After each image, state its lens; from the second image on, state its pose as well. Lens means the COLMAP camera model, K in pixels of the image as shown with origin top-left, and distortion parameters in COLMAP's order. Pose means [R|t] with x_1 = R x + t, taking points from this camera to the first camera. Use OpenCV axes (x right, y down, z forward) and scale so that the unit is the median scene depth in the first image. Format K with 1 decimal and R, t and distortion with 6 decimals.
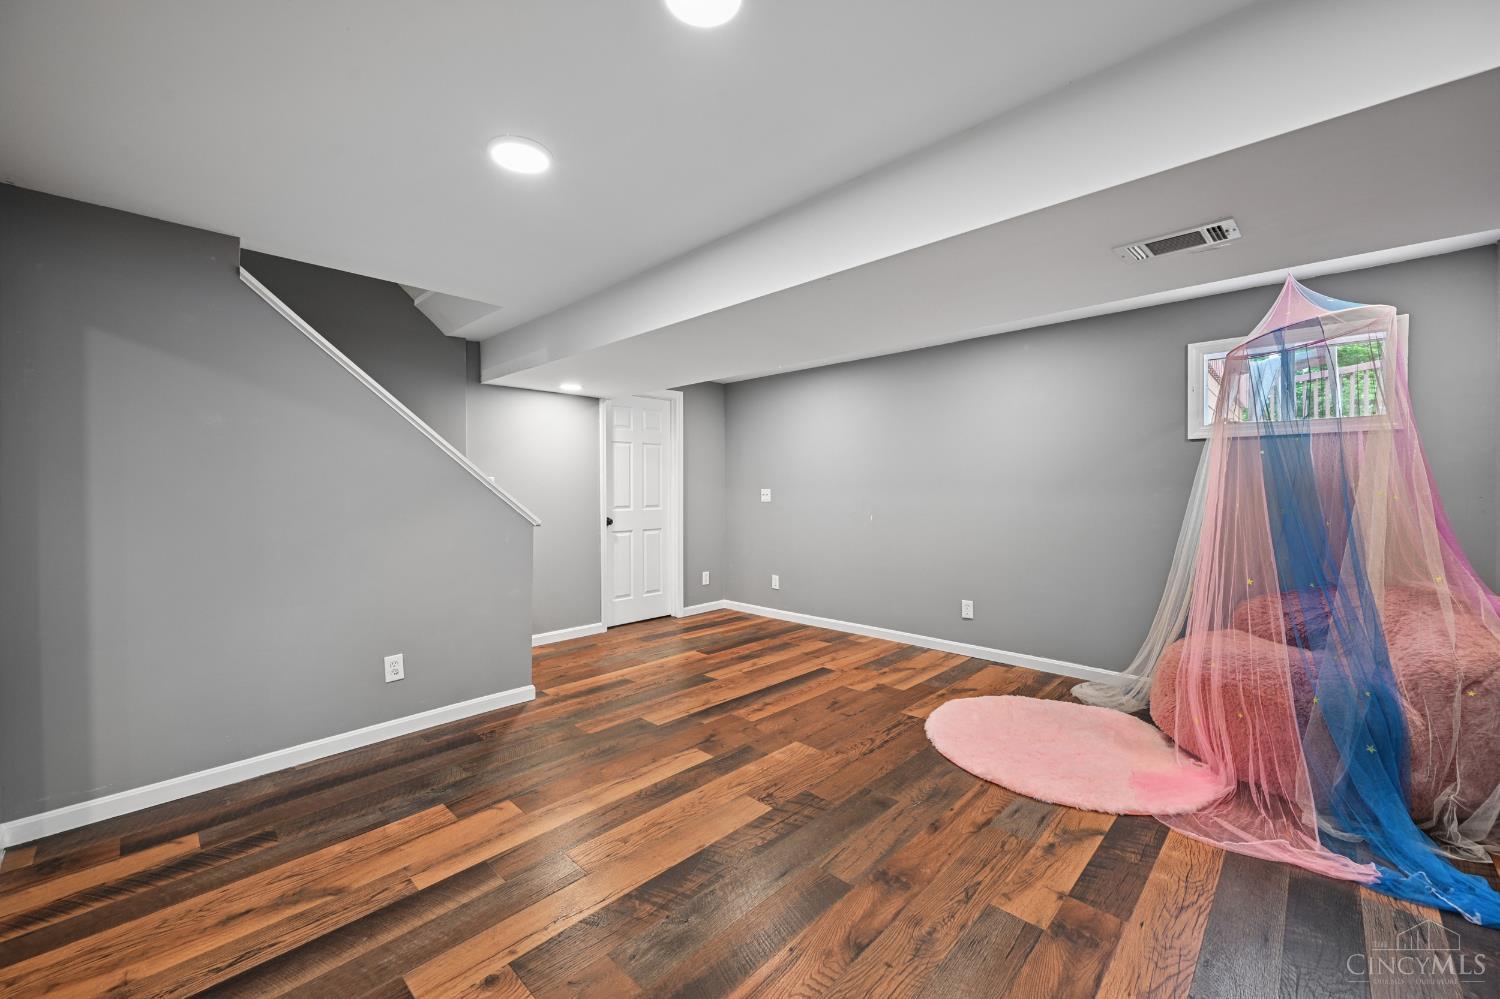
lens RADIAL K [[594.2, 0, 755.4], [0, 594.2, 461.8], [0, 0, 1]] dist [-0.003490, 0.002001]
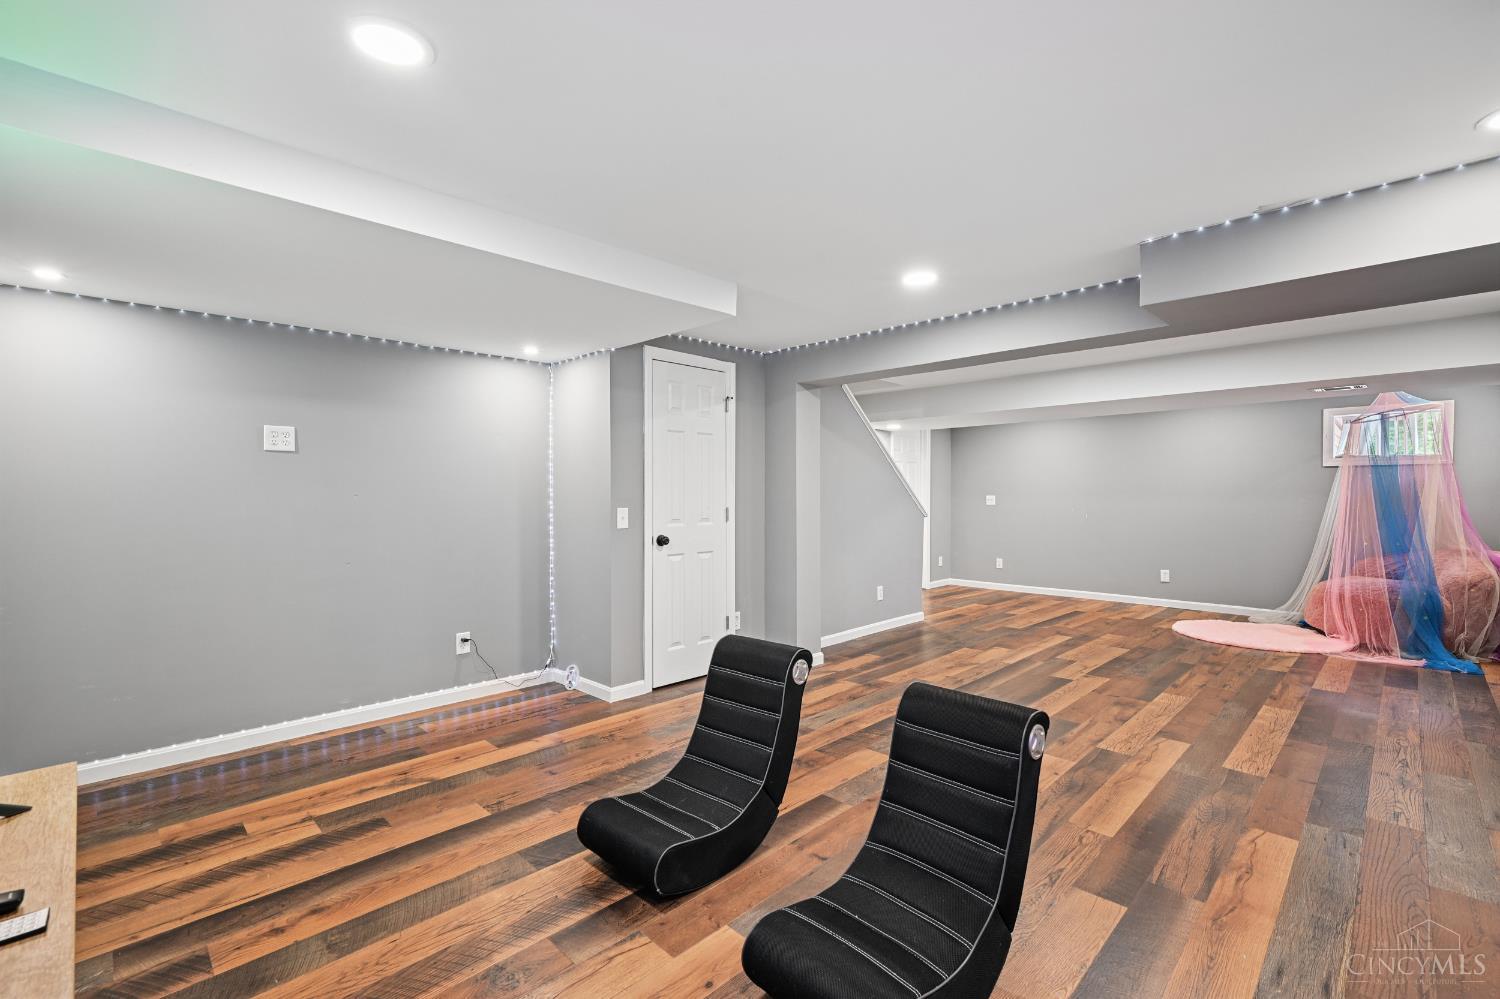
lens RADIAL K [[672.9, 0, 753.0], [0, 672.9, 465.9], [0, 0, 1]] dist [0.010546, -0.002531]
pose [[0.999892, 0.002481, -0.014466, -1.177578], [-0.002489, 0.999997, -0.000542, -0.048245], [0.014465, 0.000578, 0.999895, -1.288052]]
